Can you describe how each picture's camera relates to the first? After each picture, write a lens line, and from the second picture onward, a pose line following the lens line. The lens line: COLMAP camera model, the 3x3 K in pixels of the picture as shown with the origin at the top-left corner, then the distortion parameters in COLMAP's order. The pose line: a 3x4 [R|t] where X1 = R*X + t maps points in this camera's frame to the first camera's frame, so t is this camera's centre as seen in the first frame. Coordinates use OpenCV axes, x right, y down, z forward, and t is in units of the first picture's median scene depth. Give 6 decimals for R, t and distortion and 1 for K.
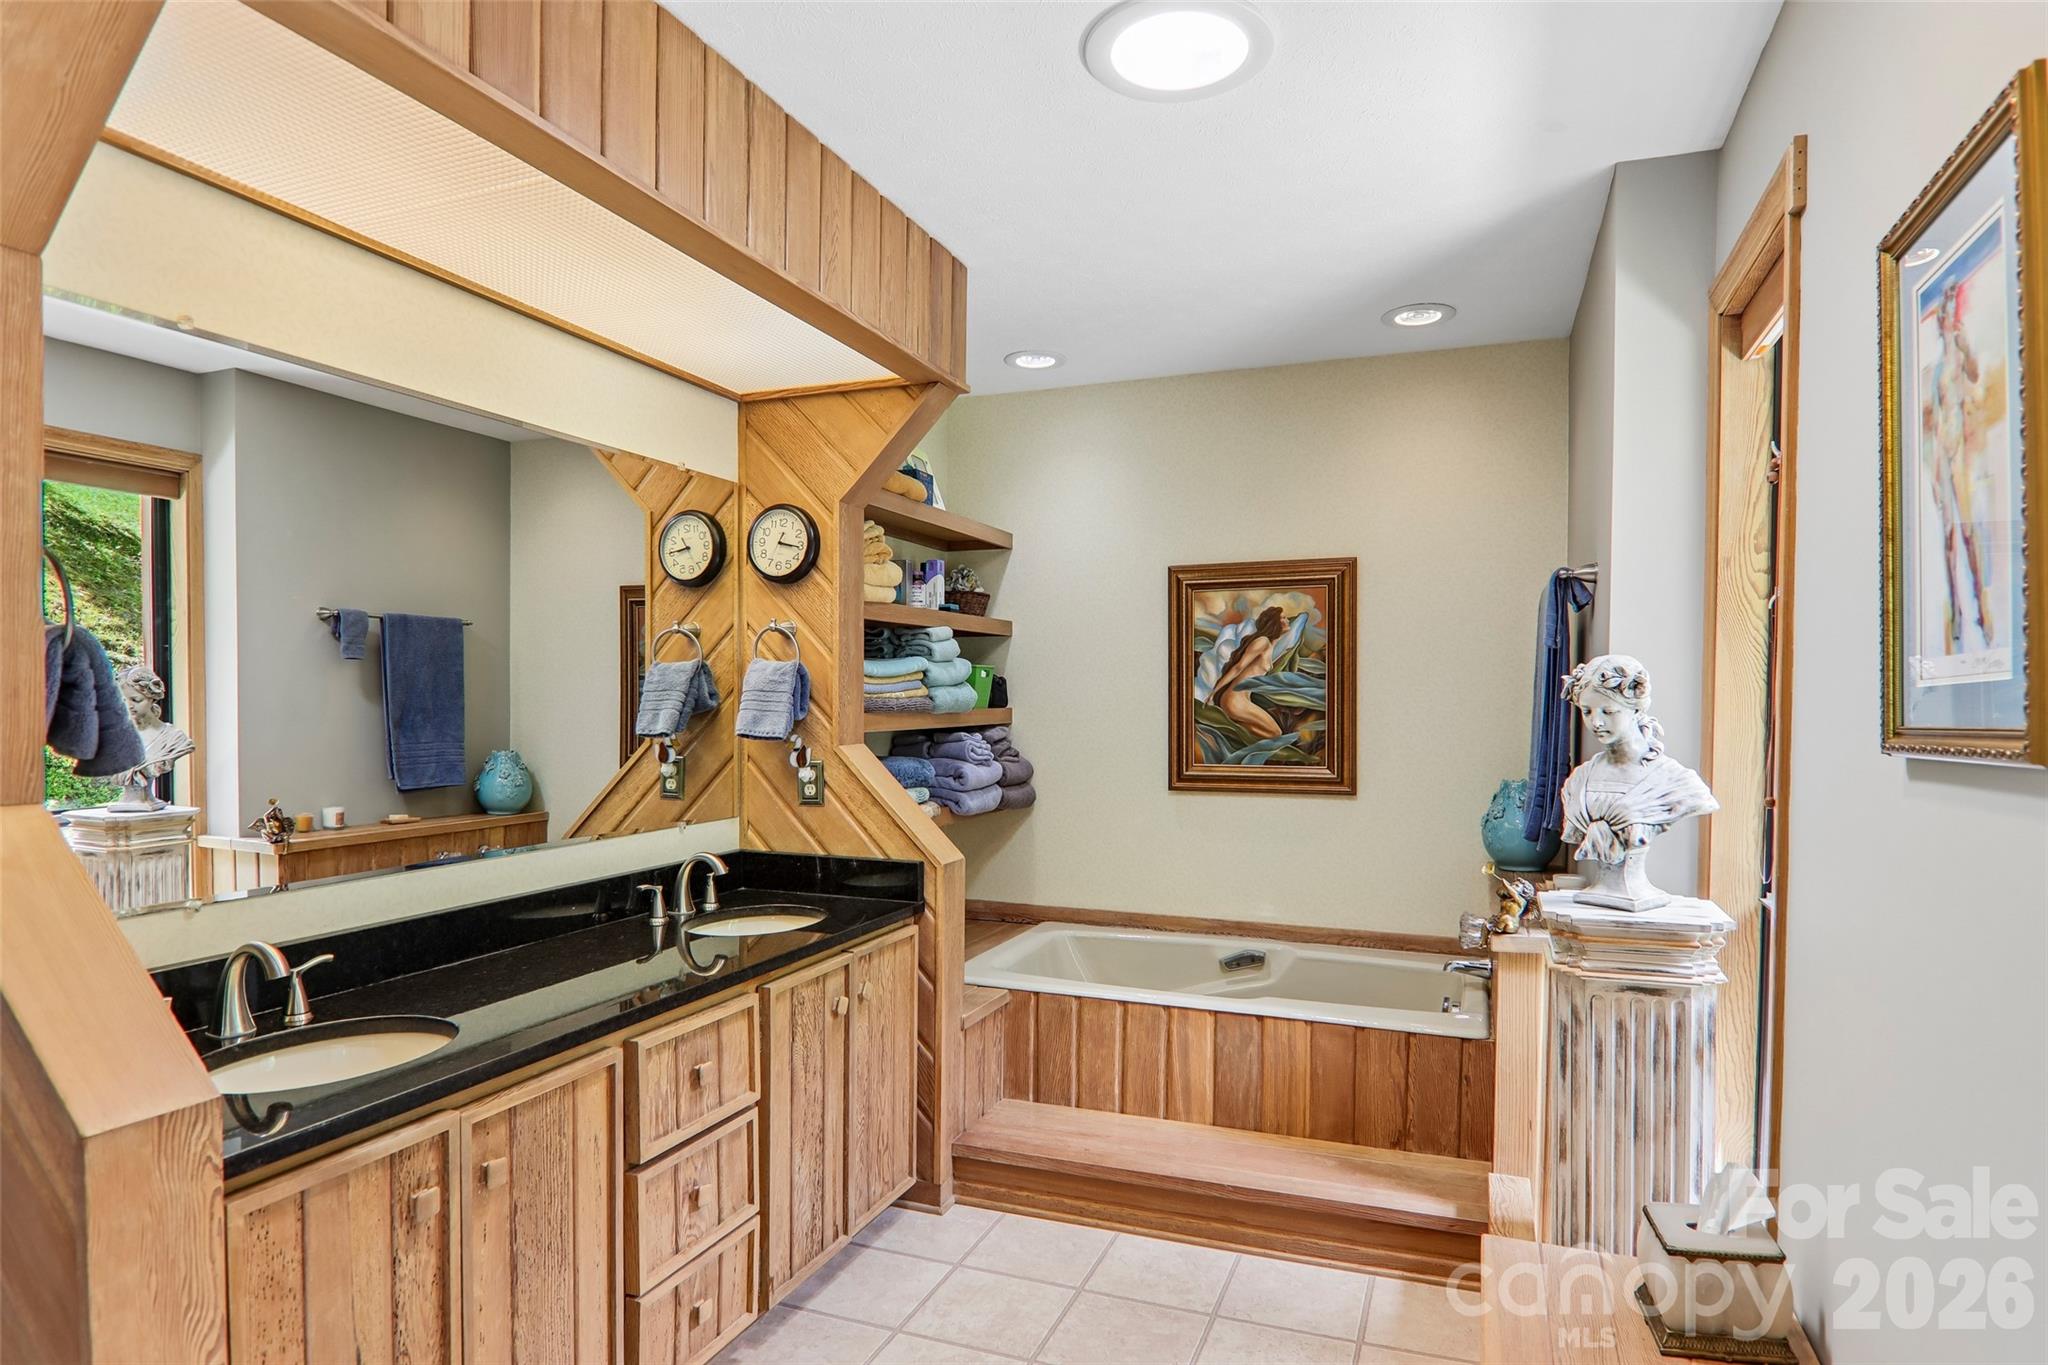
lens RADIAL K [[1173.3, 0, 1020.1], [0, 1173.3, 706.6], [0, 0, 1]] dist [0.003705, -0.022700]
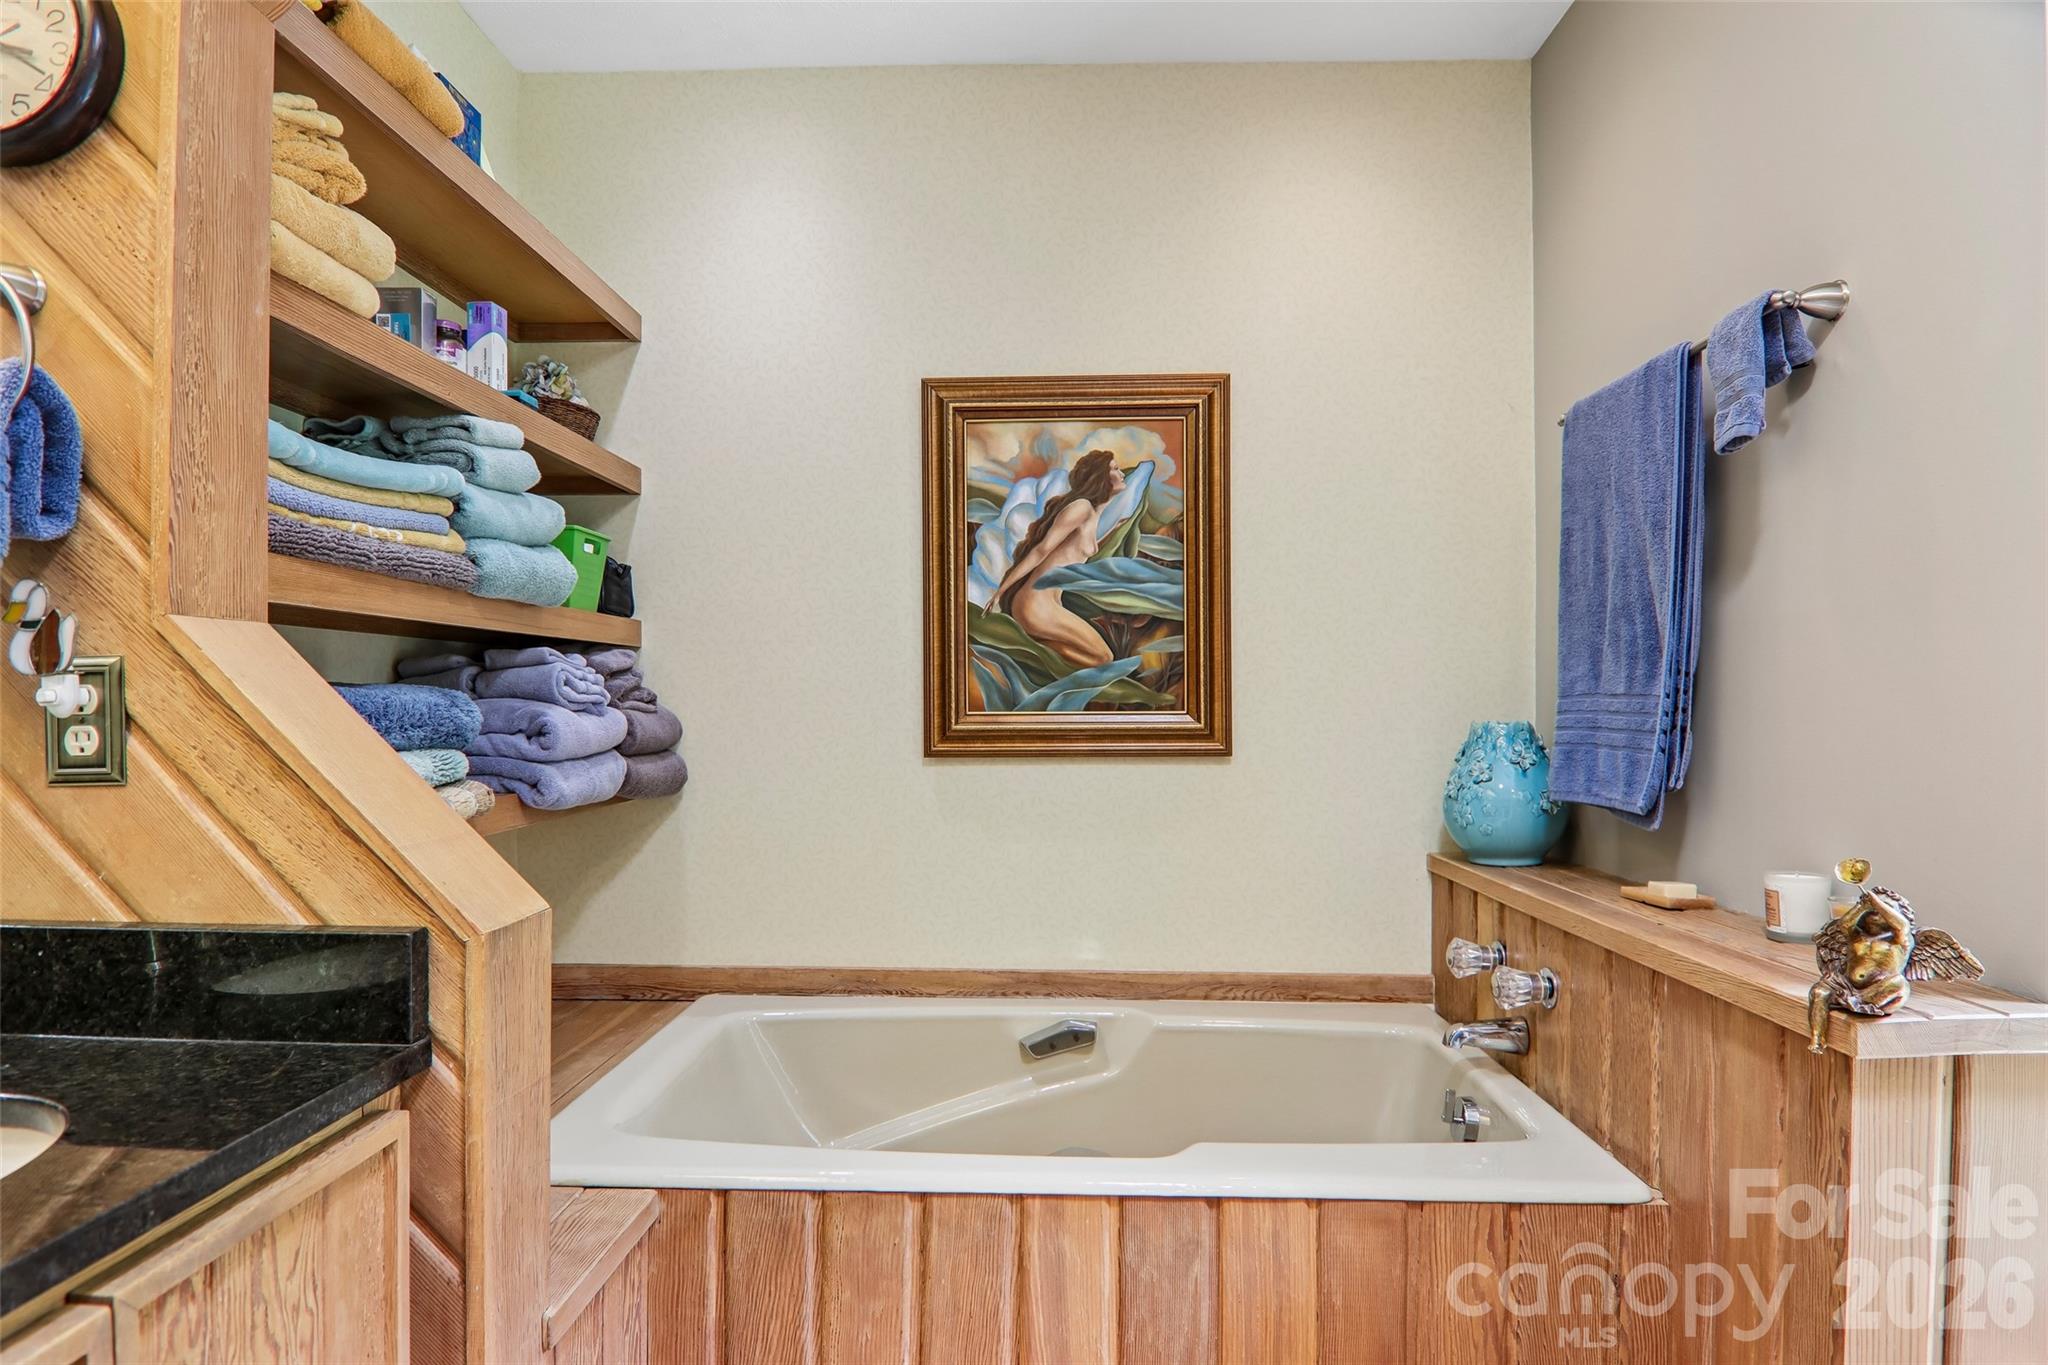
lens RADIAL K [[1149.6, 0, 1027.0], [0, 1149.6, 700.3], [0, 0, 1]] dist [0.002043, -0.023724]
pose [[0.941559, -0.002566, 0.336839, -0.020726], [0.005464, 0.999956, -0.007655, 0.050119], [-0.336805, 0.009048, 0.941531, 0.462984]]
